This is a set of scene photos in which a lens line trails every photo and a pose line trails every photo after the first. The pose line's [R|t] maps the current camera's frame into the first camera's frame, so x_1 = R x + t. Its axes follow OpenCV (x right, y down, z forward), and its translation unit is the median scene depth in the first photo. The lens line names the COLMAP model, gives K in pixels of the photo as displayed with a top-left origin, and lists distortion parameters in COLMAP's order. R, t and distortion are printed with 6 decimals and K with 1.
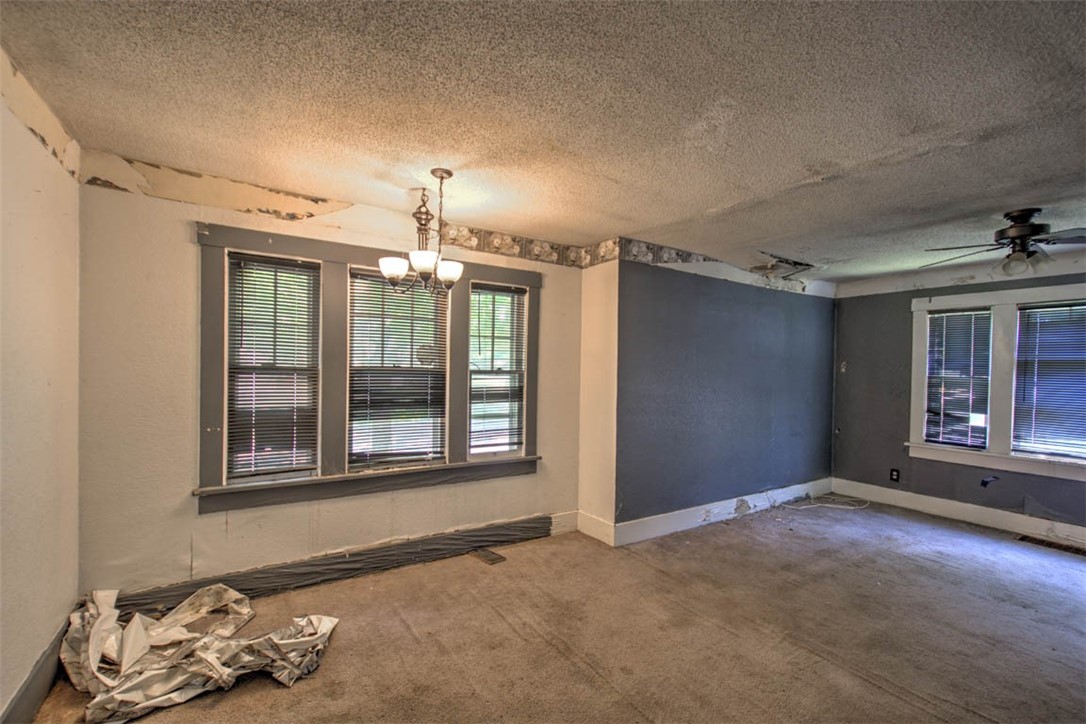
lens RADIAL K [[463.6, 0, 539.2], [0, 463.6, 372.1], [0, 0, 1]] dist [0.003838, -0.002307]
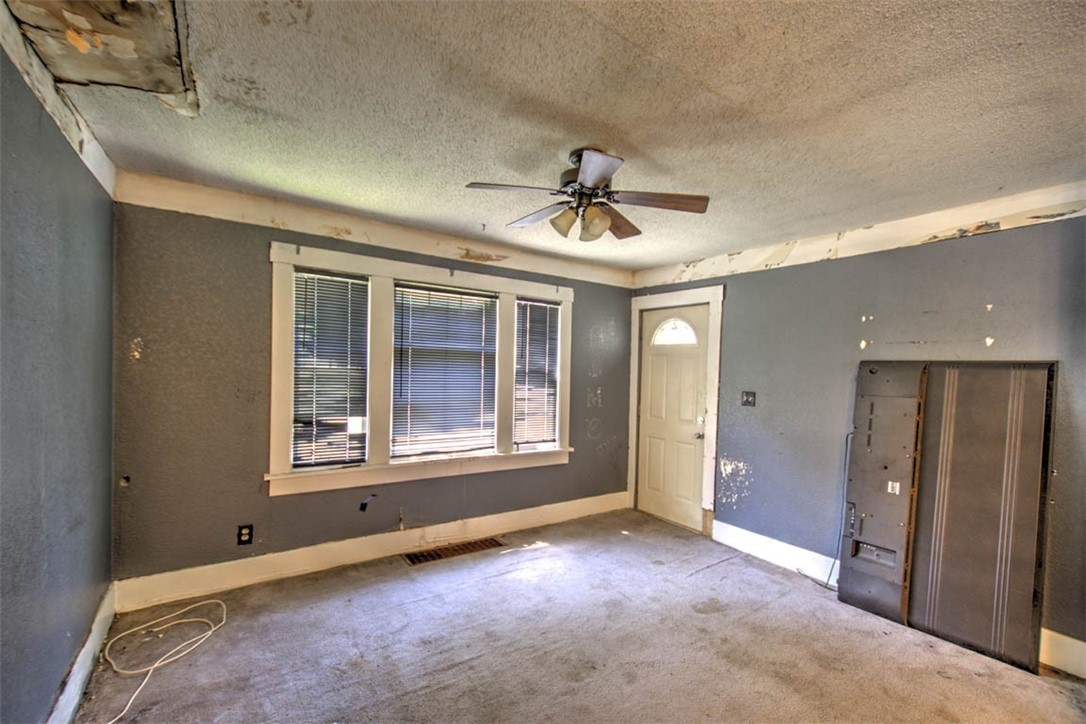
lens RADIAL K [[463.6, 0, 538.7], [0, 463.6, 375.2], [0, 0, 1]] dist [0.003838, -0.002307]
pose [[-0.042305, -0.033690, 0.998537, 0.202236], [-0.015586, 0.999332, 0.033056, -0.007774], [-0.998983, -0.014165, -0.042802, 0.800144]]
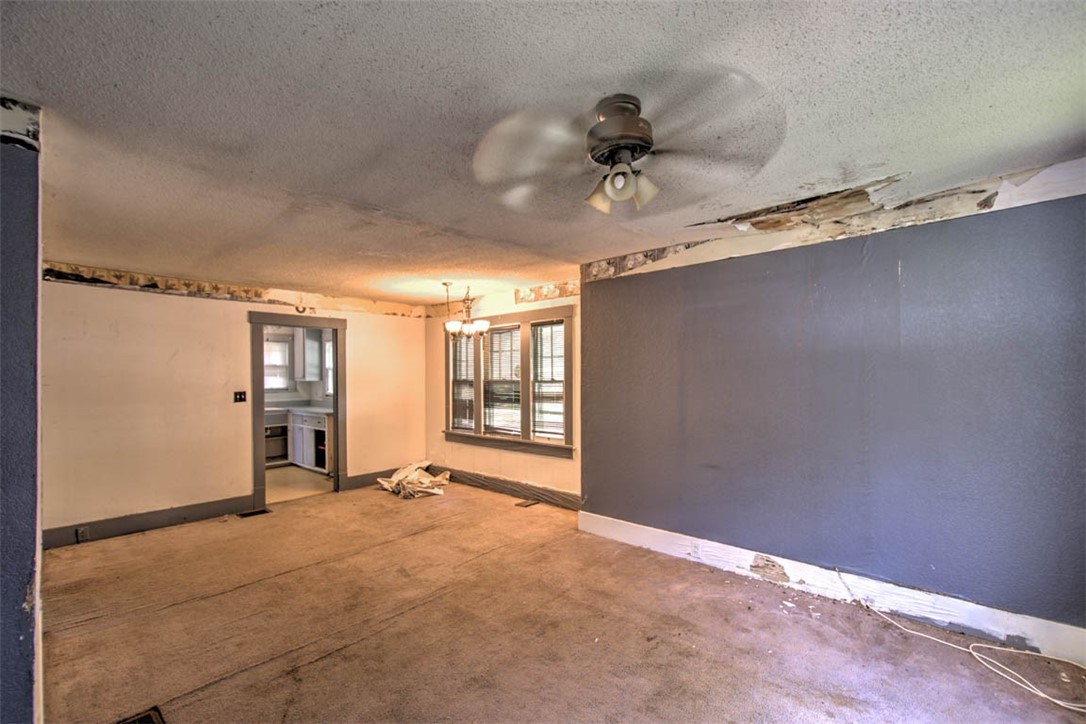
lens RADIAL K [[463.6, 0, 538.2], [0, 463.6, 376.4], [0, 0, 1]] dist [0.003838, -0.002307]
pose [[0.262234, -0.022142, -0.964750, 1.154170], [0.005817, 0.999755, -0.021365, 0.012536], [0.964987, -0.000009, 0.262299, 0.537613]]
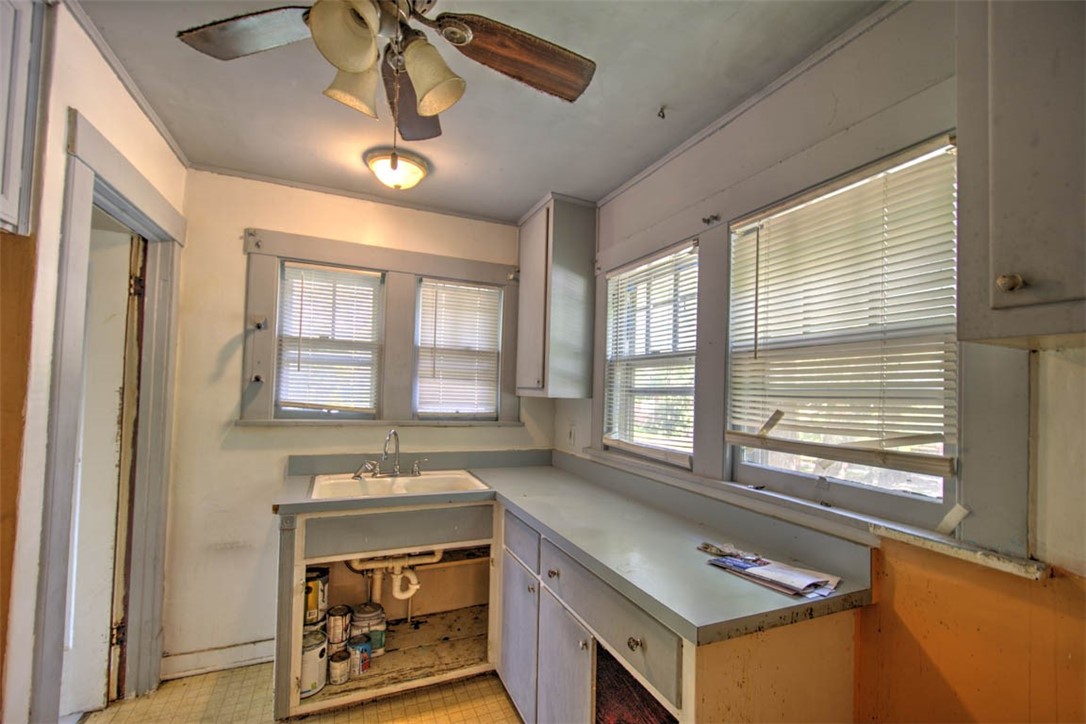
lens RADIAL K [[463.6, 0, 544.1], [0, 463.6, 372.9], [0, 0, 1]] dist [0.003838, -0.002307]
pose [[-0.147013, -0.060301, -0.987295, -0.364899], [-0.041867, 0.997625, -0.054698, -0.014536], [0.988248, 0.033294, -0.149188, 0.194698]]
